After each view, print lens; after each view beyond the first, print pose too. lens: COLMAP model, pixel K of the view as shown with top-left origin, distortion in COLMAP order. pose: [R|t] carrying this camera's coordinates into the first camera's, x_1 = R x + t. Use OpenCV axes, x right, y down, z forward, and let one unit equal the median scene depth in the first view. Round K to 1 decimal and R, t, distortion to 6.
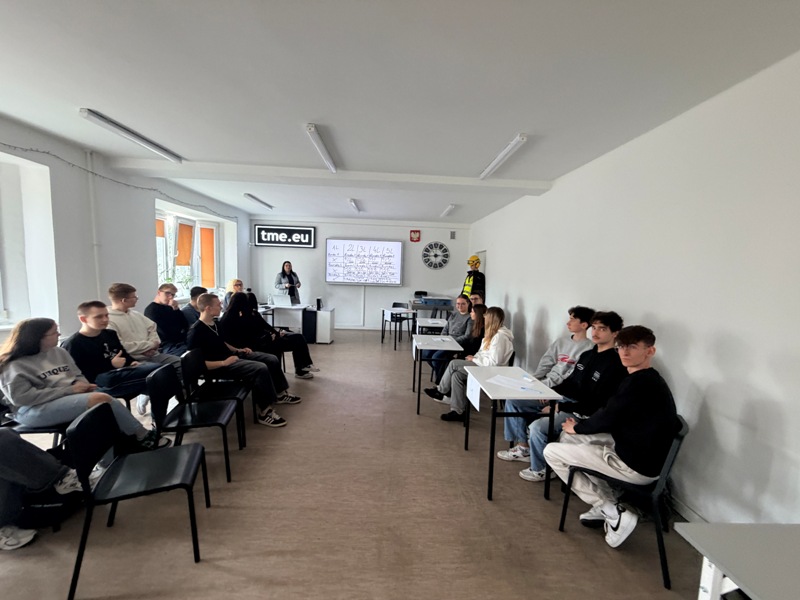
lens RADIAL K [[320.3, 0, 403.7], [0, 320.3, 297.7], [0, 0, 1]] dist [-0.000529, 0.000003]
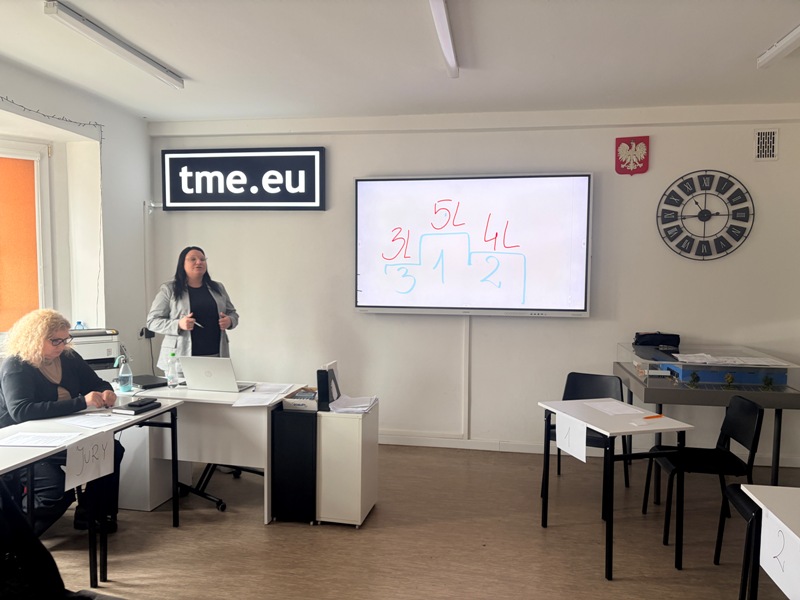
lens RADIAL K [[608.7, 0, 399.8], [0, 608.7, 302.5], [0, 0, 1]] dist [0.009213, 0.001604]
pose [[0.980549, -0.016242, -0.195603, -0.072325], [0.009011, 0.999245, -0.037797, -0.029803], [0.196070, 0.035299, 0.979954, 0.383357]]
